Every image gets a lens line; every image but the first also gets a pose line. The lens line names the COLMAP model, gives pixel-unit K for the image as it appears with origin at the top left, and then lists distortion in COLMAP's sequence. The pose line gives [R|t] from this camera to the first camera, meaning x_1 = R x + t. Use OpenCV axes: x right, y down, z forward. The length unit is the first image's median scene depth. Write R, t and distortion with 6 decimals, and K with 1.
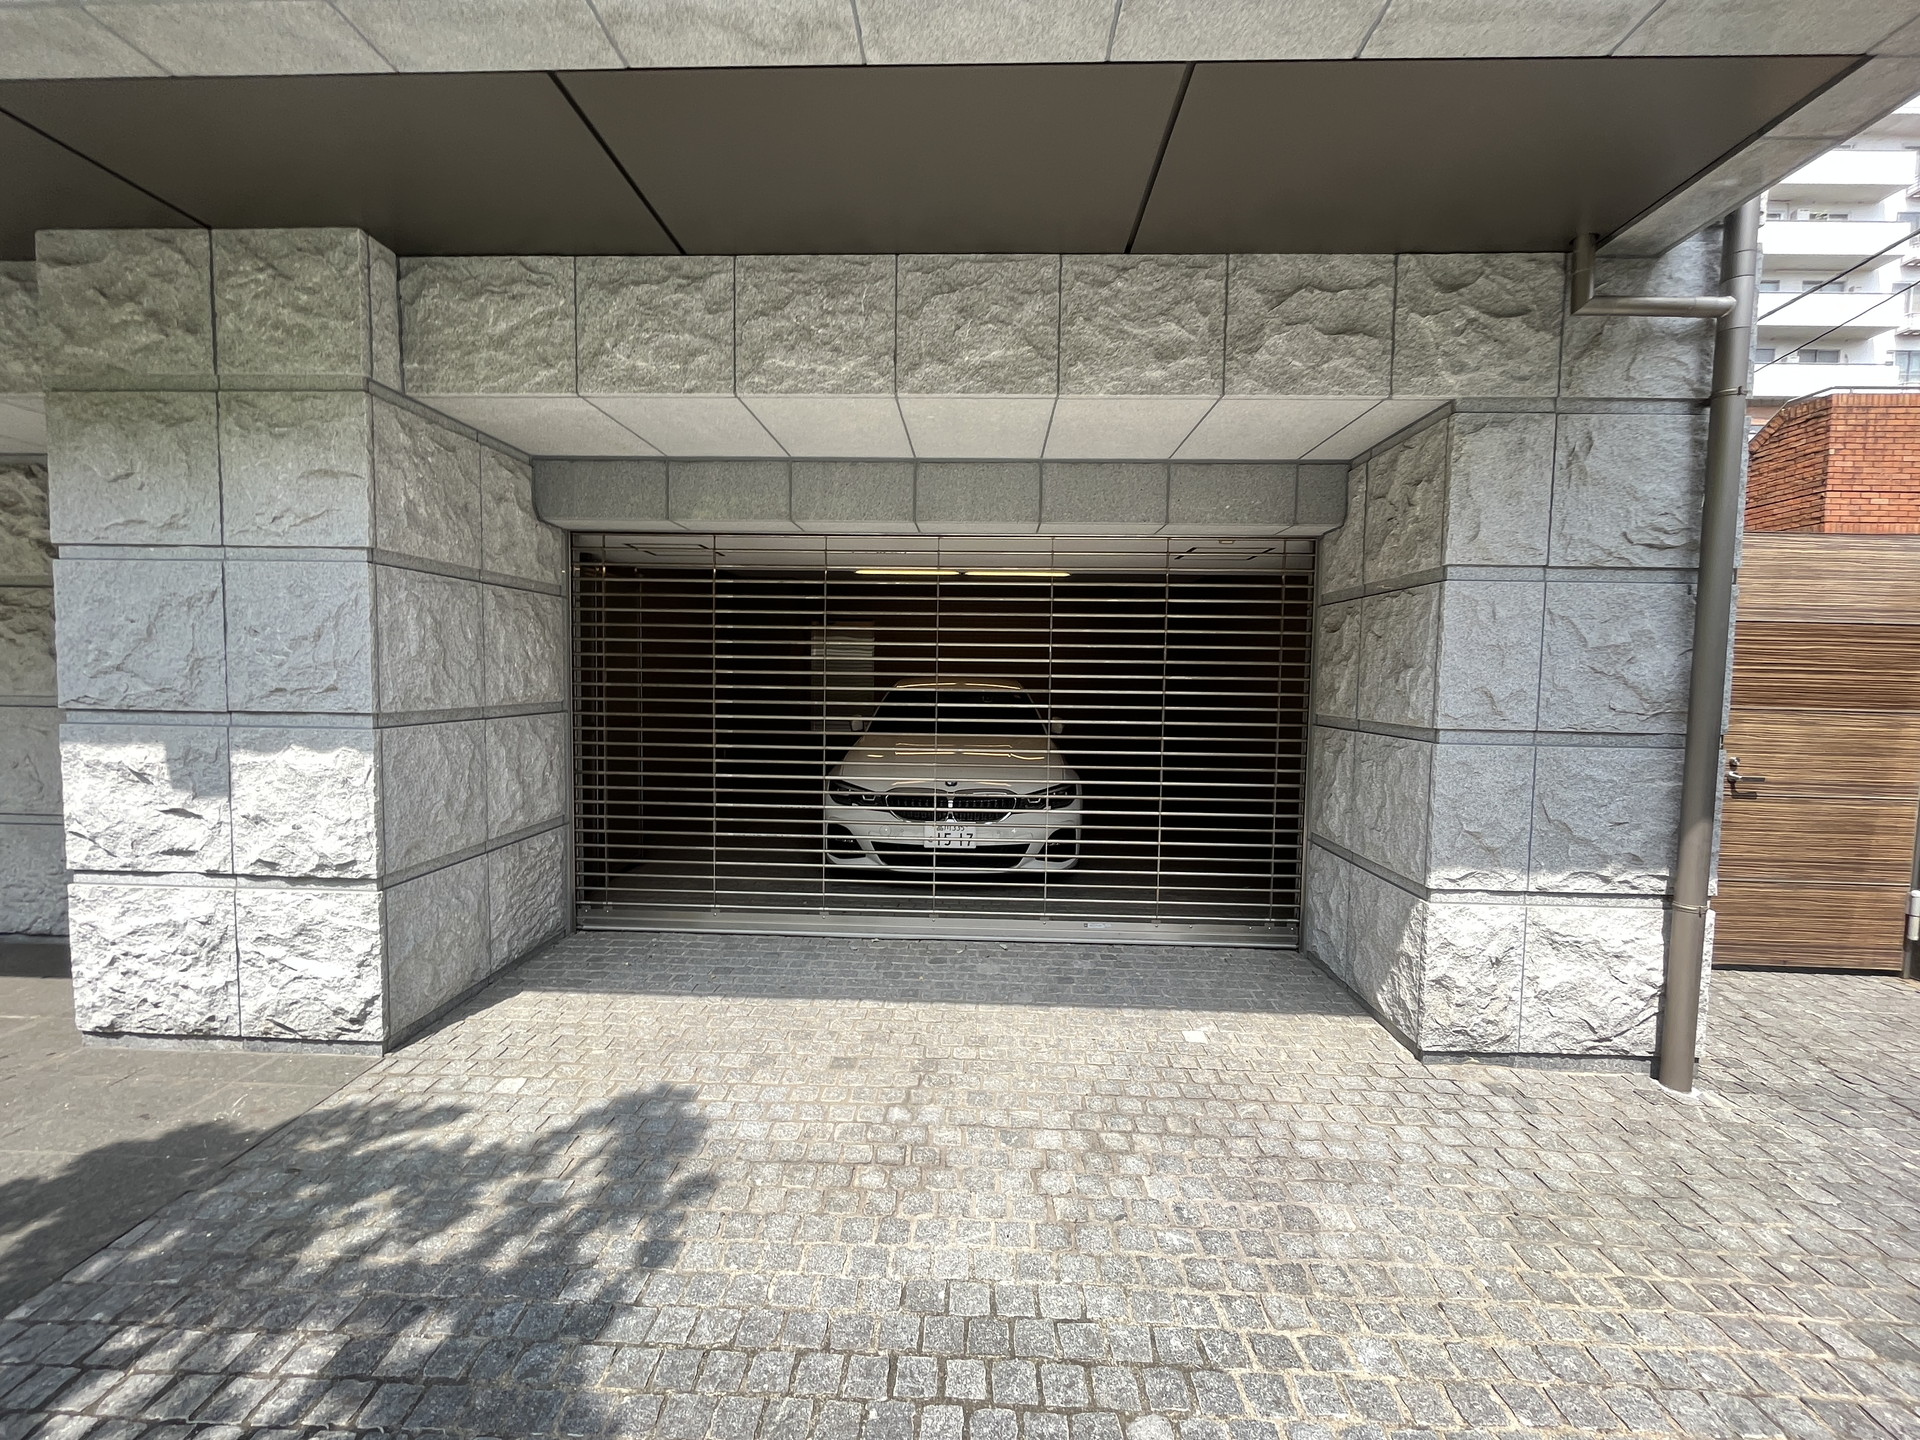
lens RADIAL K [[781.6, 0, 960.0], [0, 781.6, 720.0], [0, 0, 1]] dist [-0.001626, -0.000689]
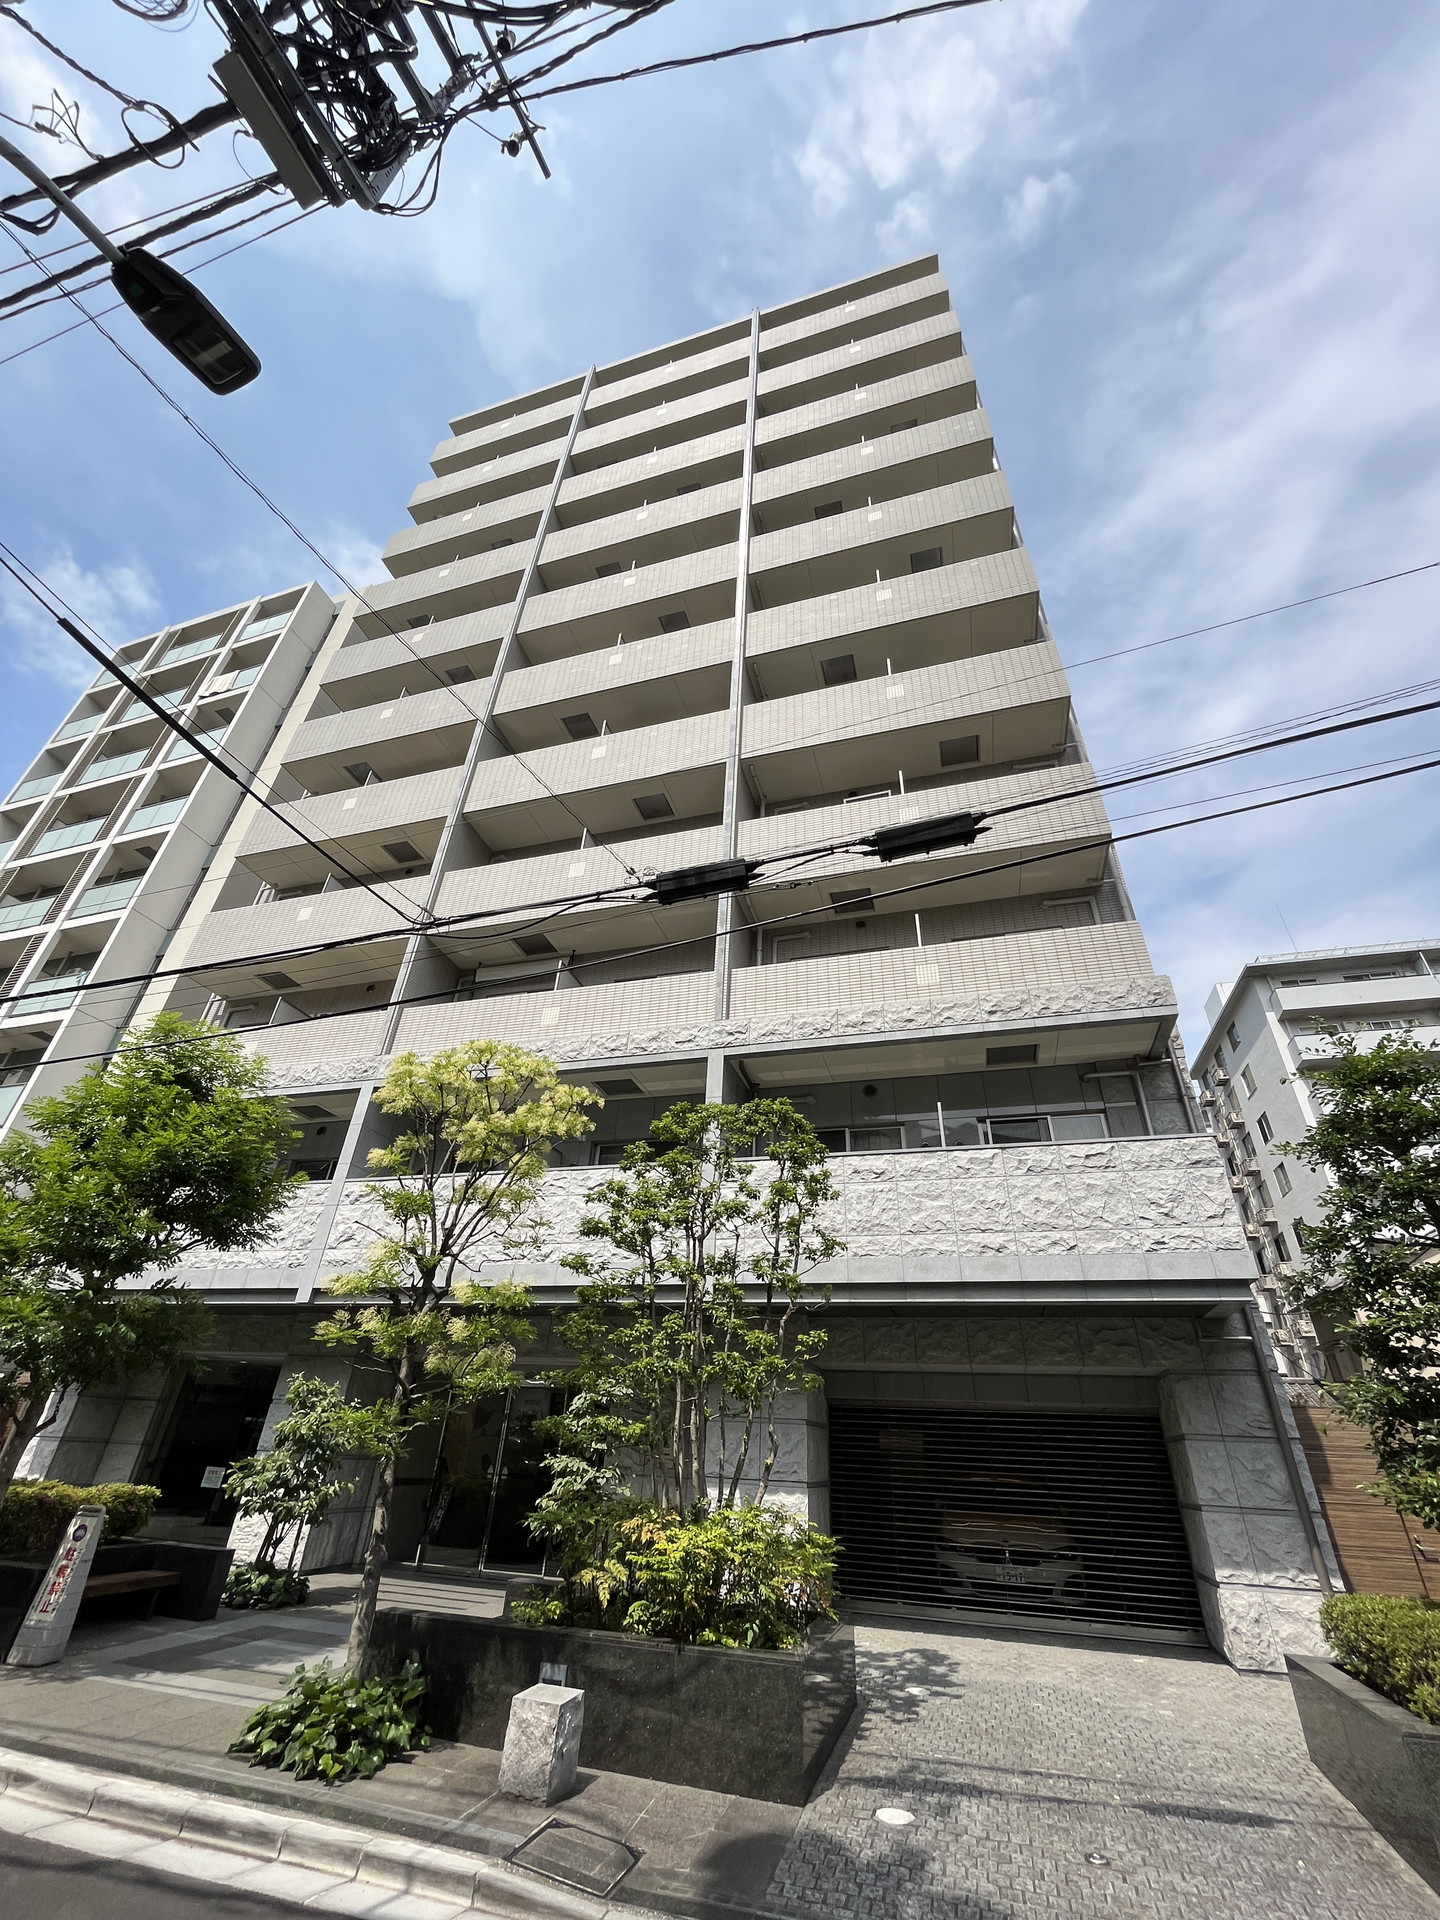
lens RADIAL K [[781.6, 0, 720.0], [0, 781.6, 960.0], [0, 0, 1]] dist [-0.001626, -0.000689]
pose [[0.966798, -0.113162, -0.229118, -0.152940], [-0.043564, 0.810490, -0.584130, 0.131925], [0.251800, 0.574718, 0.778651, -2.571097]]
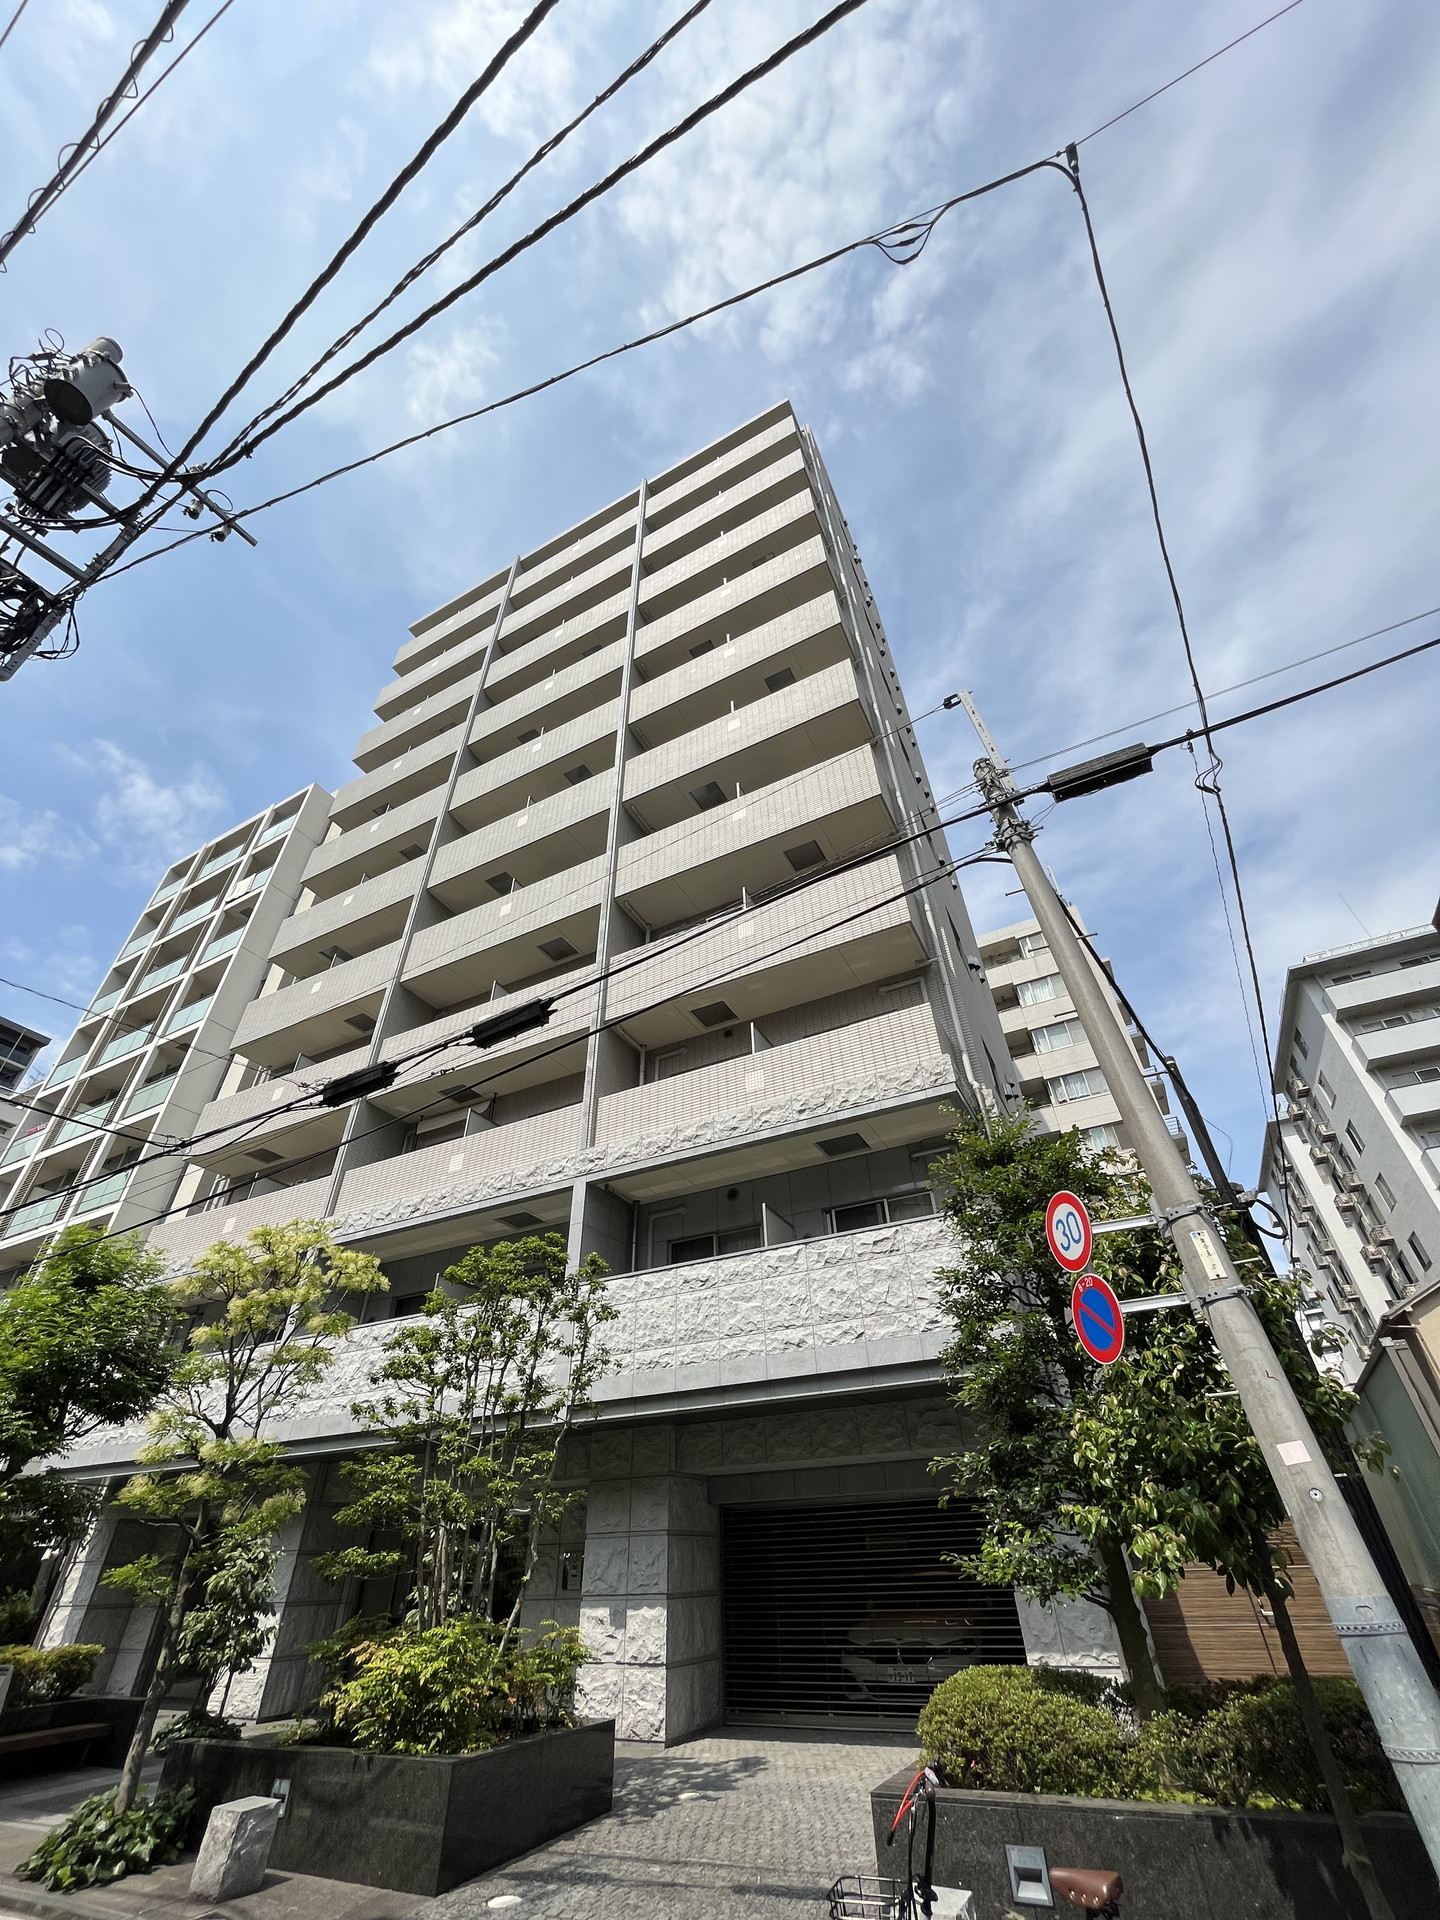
lens RADIAL K [[782.4, 0, 720.0], [0, 782.4, 960.0], [0, 0, 1]] dist [-0.002100, -0.000091]
pose [[0.901566, -0.296090, -0.315451, 1.197861], [0.014982, 0.750057, -0.661203, 0.161633], [0.432382, 0.591392, 0.680662, -2.567231]]
